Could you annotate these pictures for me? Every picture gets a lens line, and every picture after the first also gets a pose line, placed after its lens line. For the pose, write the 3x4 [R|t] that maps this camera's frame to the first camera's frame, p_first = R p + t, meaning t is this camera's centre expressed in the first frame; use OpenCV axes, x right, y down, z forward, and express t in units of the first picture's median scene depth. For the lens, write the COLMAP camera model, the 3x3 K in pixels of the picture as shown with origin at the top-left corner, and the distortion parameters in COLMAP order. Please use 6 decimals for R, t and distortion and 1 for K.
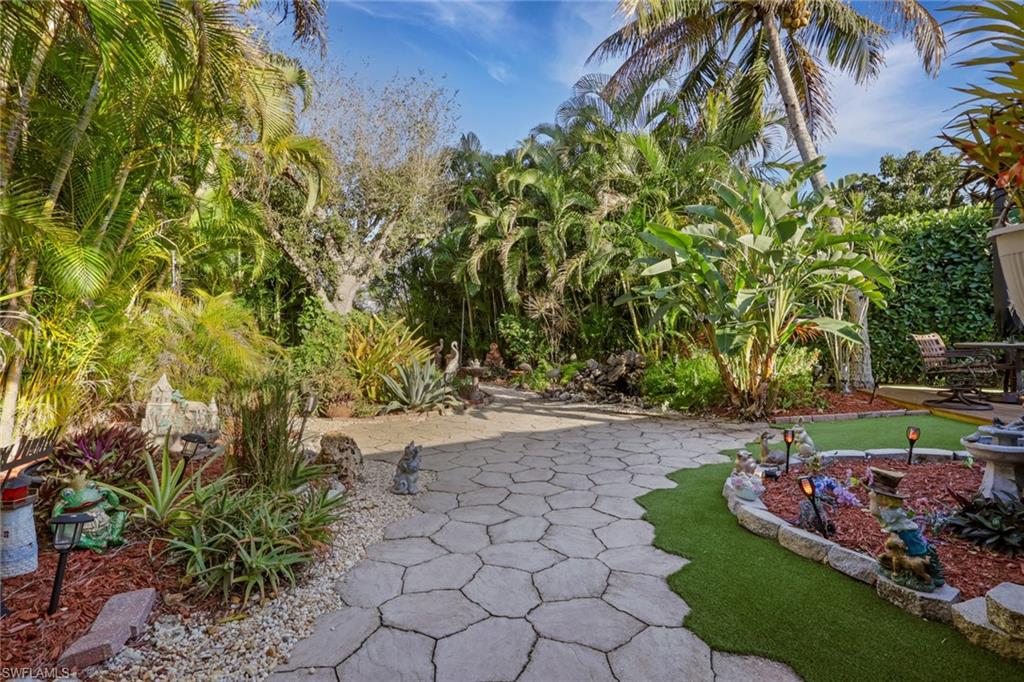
lens RADIAL K [[474.1, 0, 512.1], [0, 474.1, 338.2], [0, 0, 1]] dist [0.001362, 0.000558]
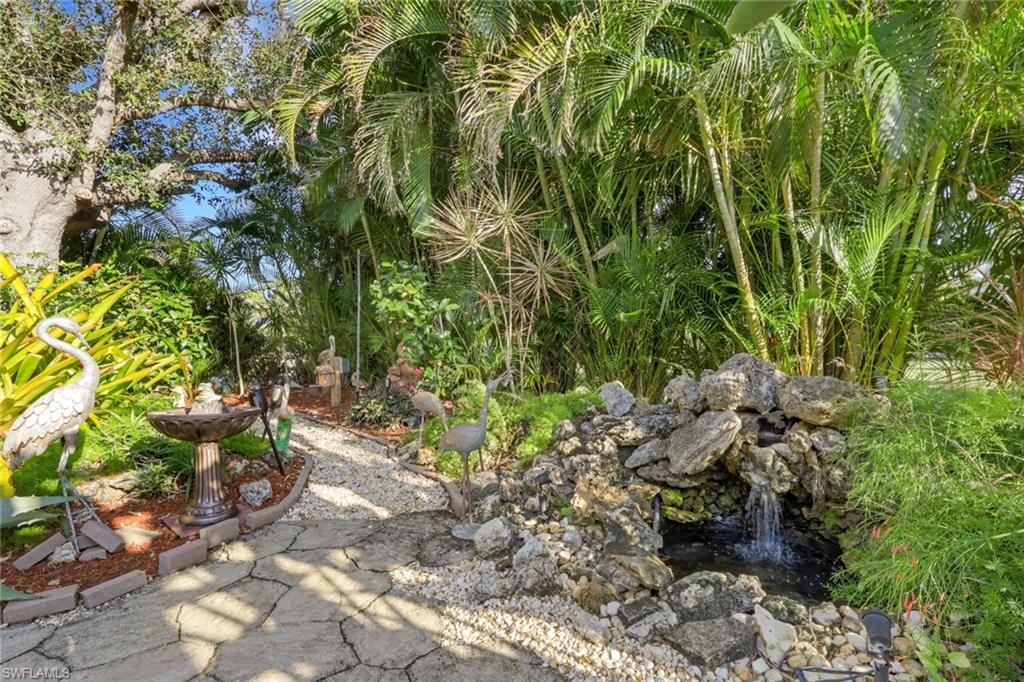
lens RADIAL K [[474.1, 0, 511.6], [0, 474.1, 342.1], [0, 0, 1]] dist [0.001362, 0.000558]
pose [[0.995643, -0.001981, -0.093223, 0.122580], [0.000839, 0.999924, -0.012284, 0.020017], [0.093240, 0.012152, 0.995570, 0.639903]]
